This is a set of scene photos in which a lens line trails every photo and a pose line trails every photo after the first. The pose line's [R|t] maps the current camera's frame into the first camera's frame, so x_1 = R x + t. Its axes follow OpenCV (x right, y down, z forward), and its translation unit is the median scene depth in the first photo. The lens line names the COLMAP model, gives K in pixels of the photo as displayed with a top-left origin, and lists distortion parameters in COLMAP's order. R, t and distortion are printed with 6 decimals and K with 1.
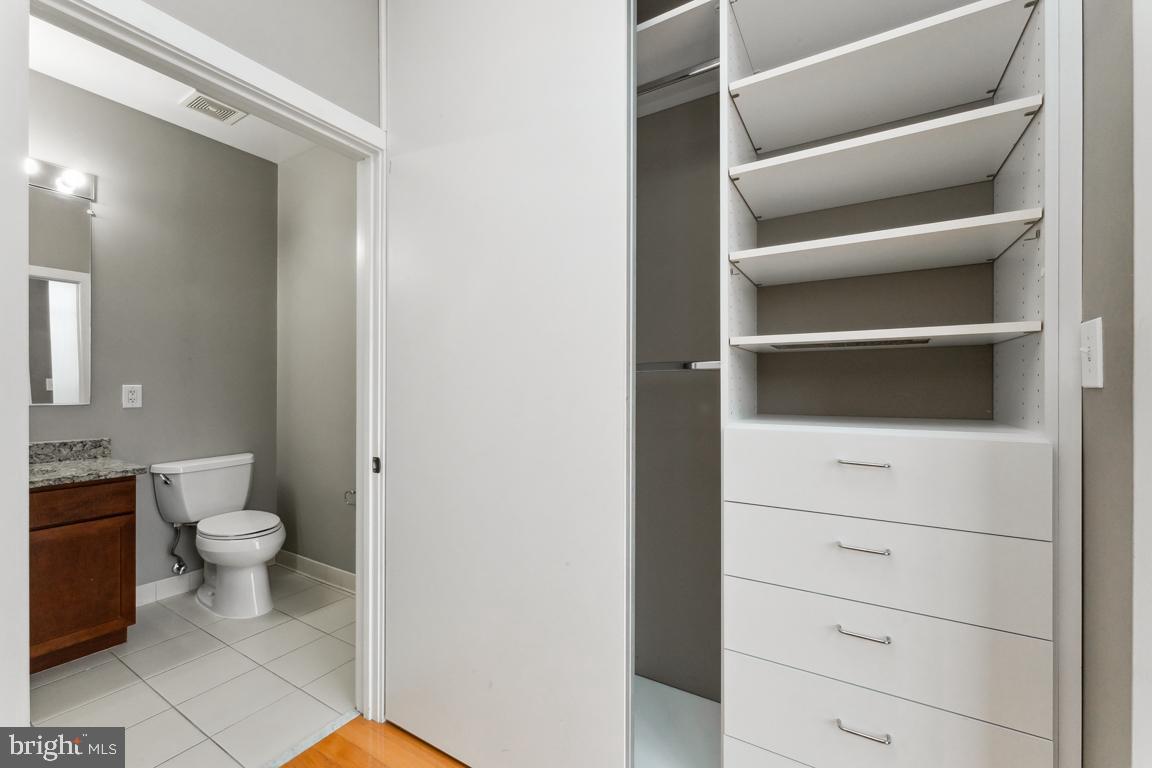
lens RADIAL K [[466.8, 0, 583.0], [0, 466.8, 376.8], [0, 0, 1]] dist [0.001091, 0.000107]
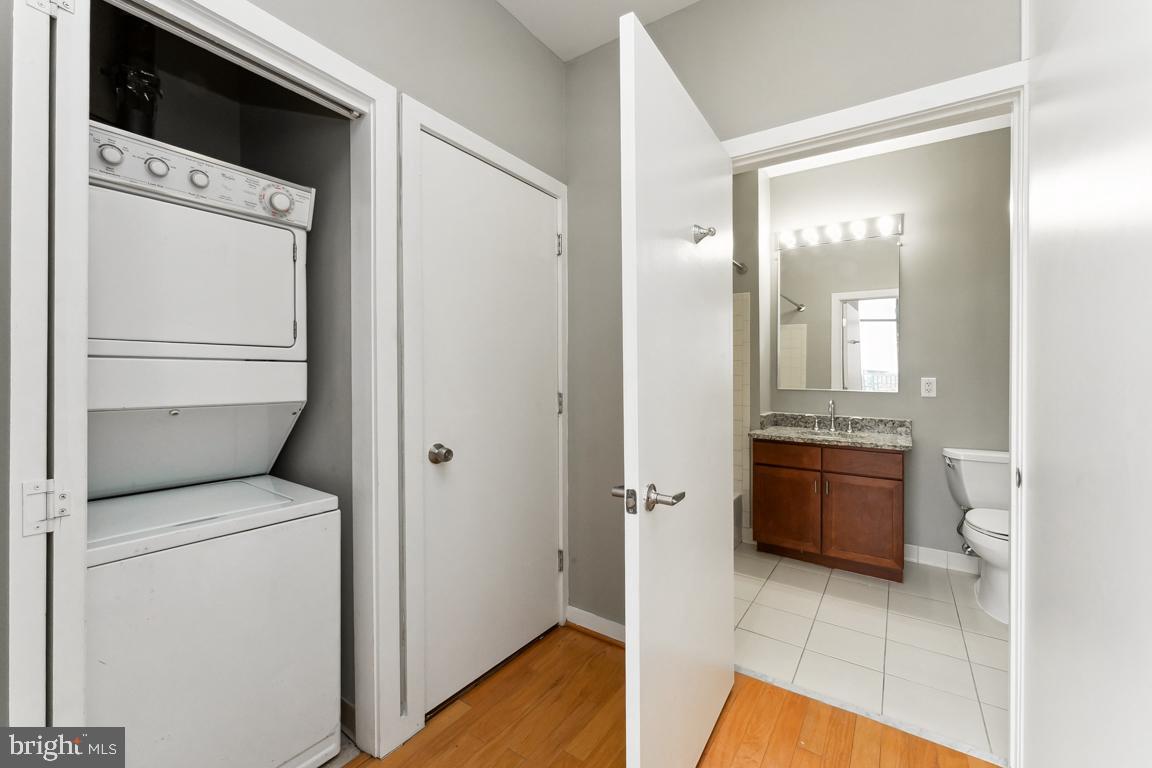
lens RADIAL K [[466.8, 0, 583.0], [0, 466.8, 376.8], [0, 0, 1]] dist [0.001091, 0.000107]
pose [[-0.059801, 0.004694, -0.998199, 0.291119], [0.009850, 0.999943, 0.004112, 0.001399], [0.998162, -0.009586, -0.059844, 0.206824]]
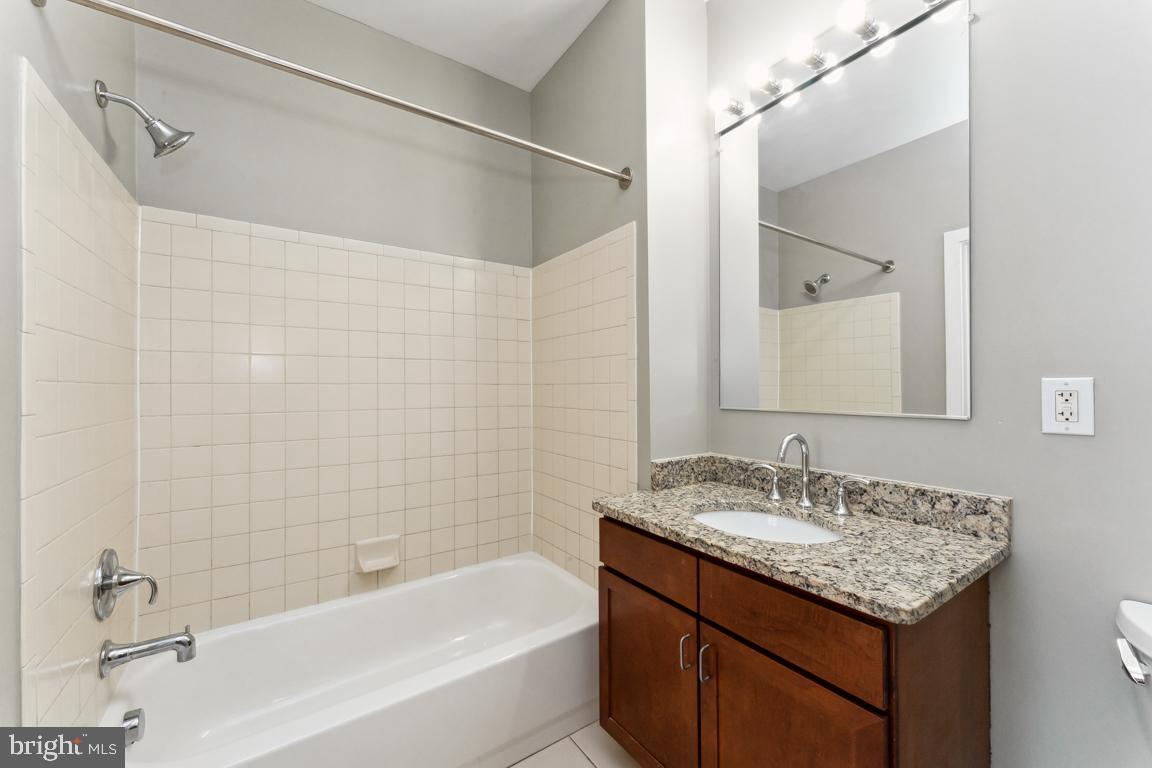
lens RADIAL K [[454.7, 0, 579.0], [0, 454.7, 386.3], [0, 0, 1]] dist [0.001615, 0.000001]
pose [[-0.420441, -0.001088, -0.907319, -0.466610], [0.025159, 0.999601, -0.012857, 0.020831], [0.906971, -0.028232, -0.420246, 0.838653]]
